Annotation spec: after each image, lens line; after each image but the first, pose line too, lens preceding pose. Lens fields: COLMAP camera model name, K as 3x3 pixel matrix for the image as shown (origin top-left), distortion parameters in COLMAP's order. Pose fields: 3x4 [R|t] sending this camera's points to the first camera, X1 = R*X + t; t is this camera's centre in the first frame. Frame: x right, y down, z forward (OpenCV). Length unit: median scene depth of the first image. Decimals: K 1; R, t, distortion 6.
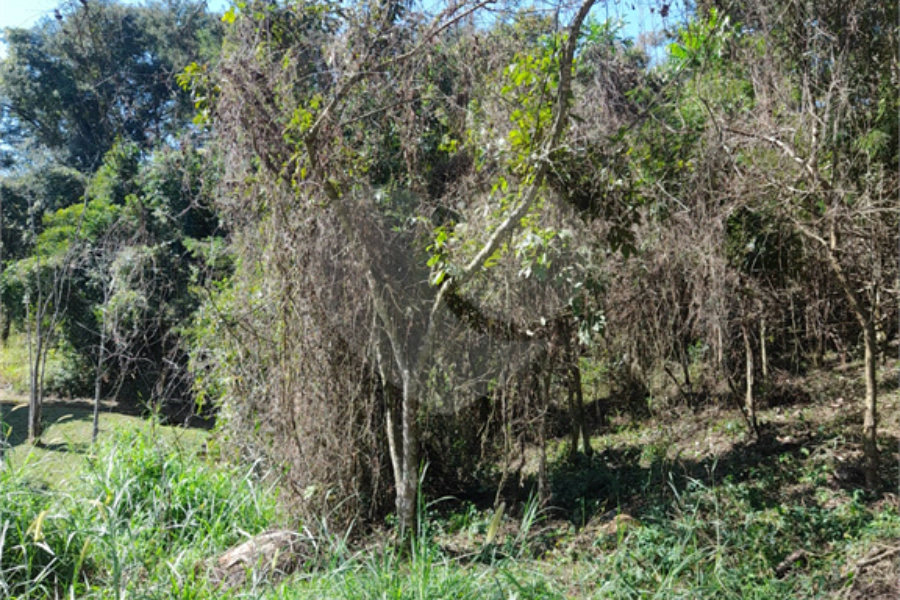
lens RADIAL K [[874.3, 0, 451.0], [0, 874.3, 299.9], [0, 0, 1]] dist [0.030111, 0.000000]
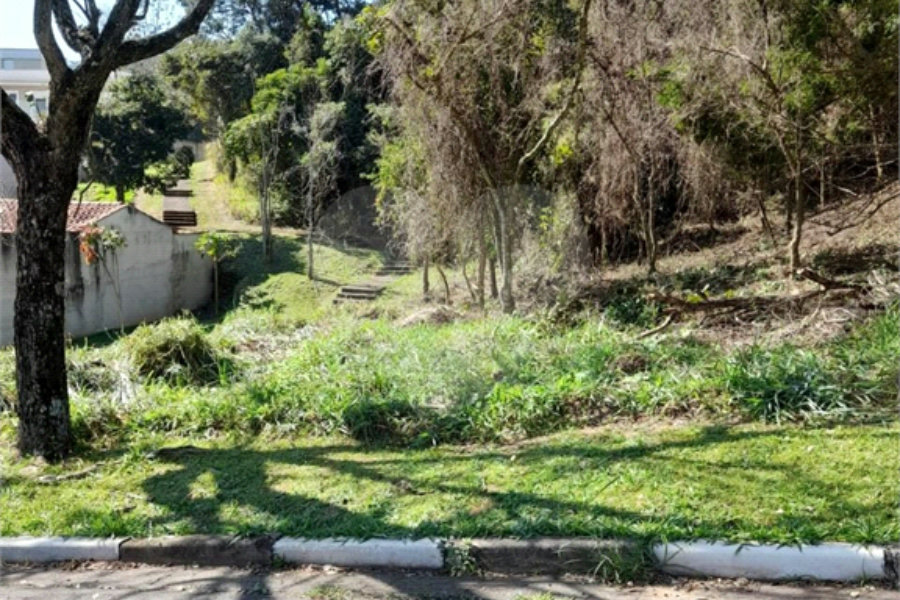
lens RADIAL K [[874.3, 0, 450.0], [0, 874.3, 302.5], [0, 0, 1]] dist [0.030111, 0.000000]
pose [[0.981251, 0.034627, -0.189597, 0.050827], [0.000951, 0.982847, 0.184420, -0.015199], [0.192731, -0.181142, 0.964387, -0.197406]]
